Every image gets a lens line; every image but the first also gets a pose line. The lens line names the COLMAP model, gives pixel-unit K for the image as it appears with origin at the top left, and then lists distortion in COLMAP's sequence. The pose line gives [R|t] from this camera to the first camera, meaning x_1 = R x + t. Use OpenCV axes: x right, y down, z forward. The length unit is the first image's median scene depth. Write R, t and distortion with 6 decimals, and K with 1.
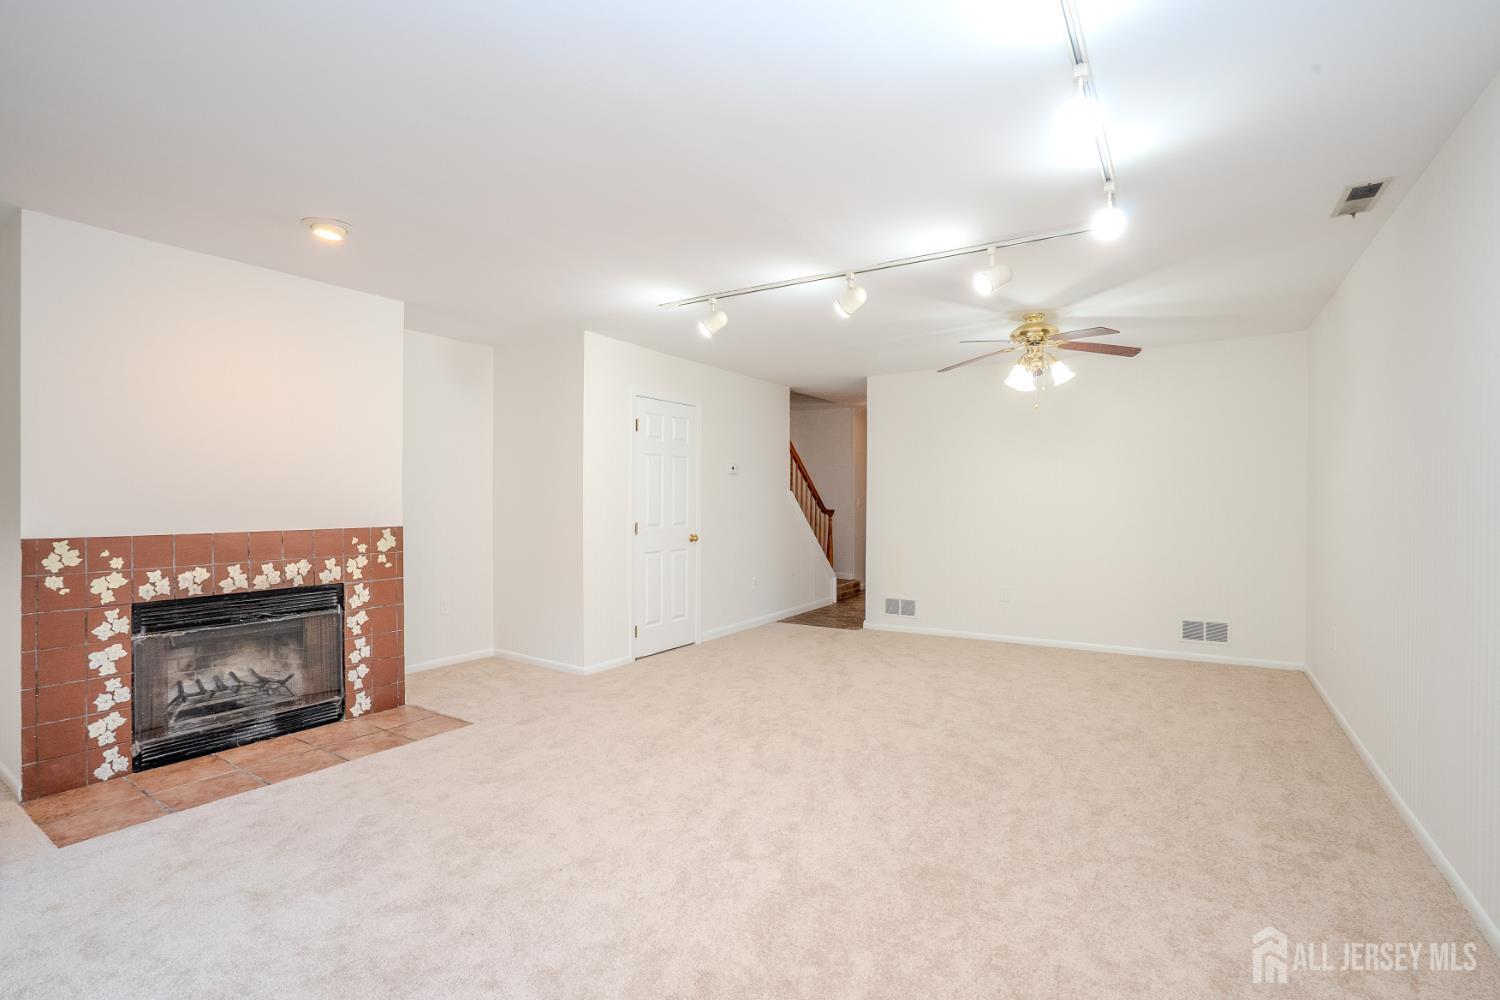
lens RADIAL K [[690.0, 0, 746.5], [0, 690.0, 496.8], [0, 0, 1]] dist [-0.060677, 0.022546]
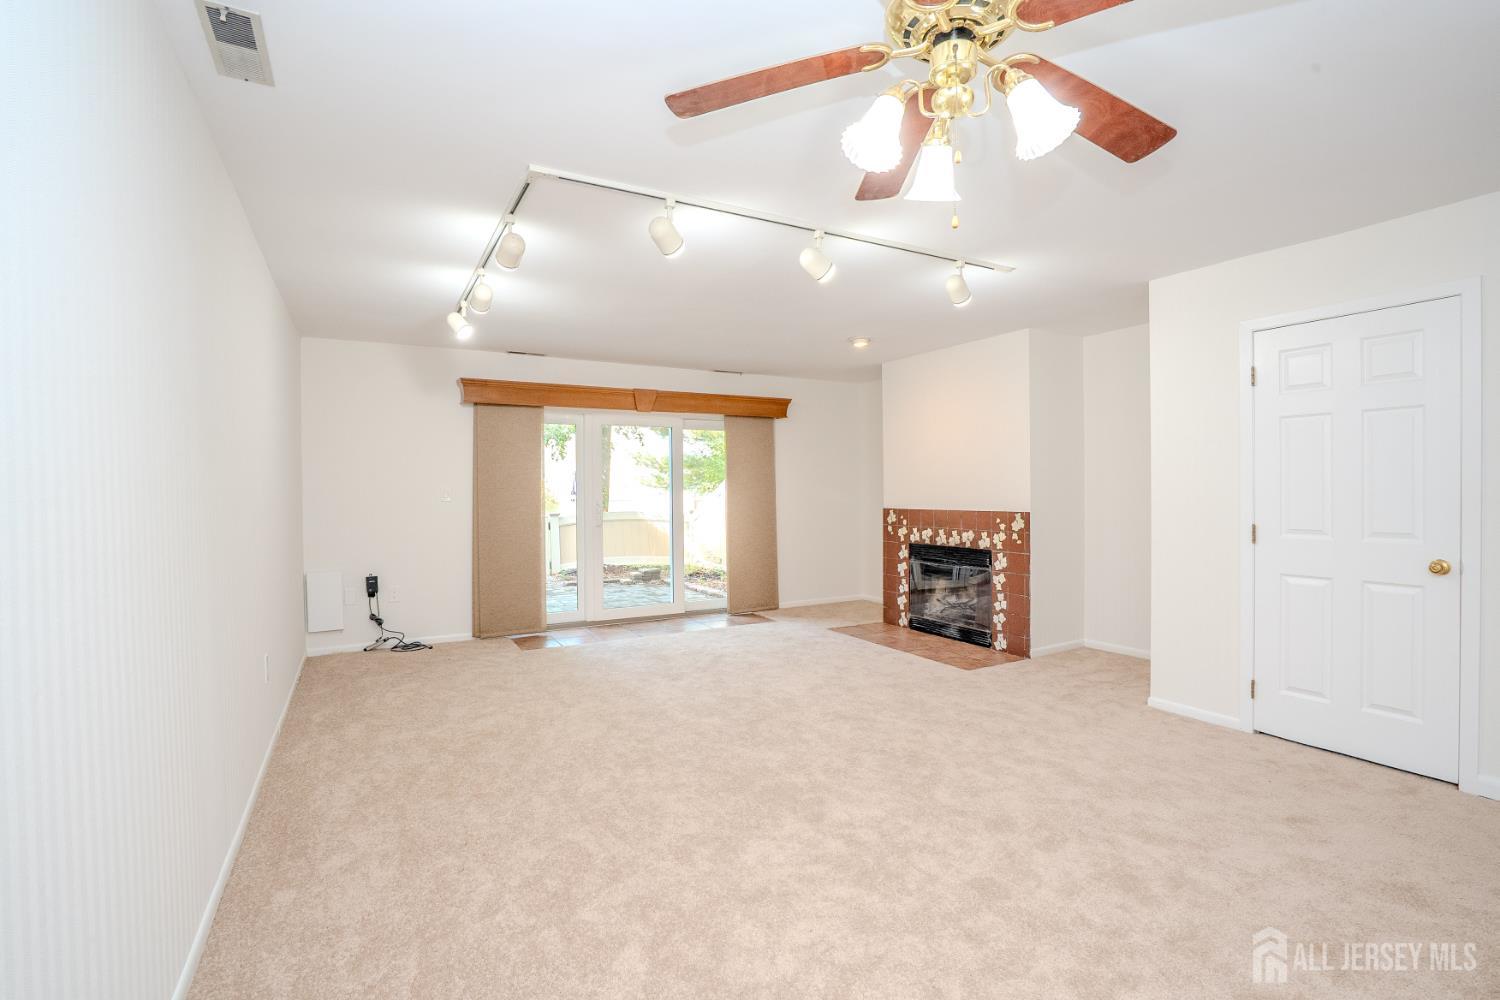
lens RADIAL K [[708.4, 0, 750.0], [0, 708.4, 500.0], [0, 0, 1]] dist [-0.046028, 0.000557]
pose [[-0.468684, 0.019149, -0.883158, 0.953265], [0.013666, 0.999803, 0.014426, -0.003979], [0.883260, -0.005308, -0.468853, 1.295566]]
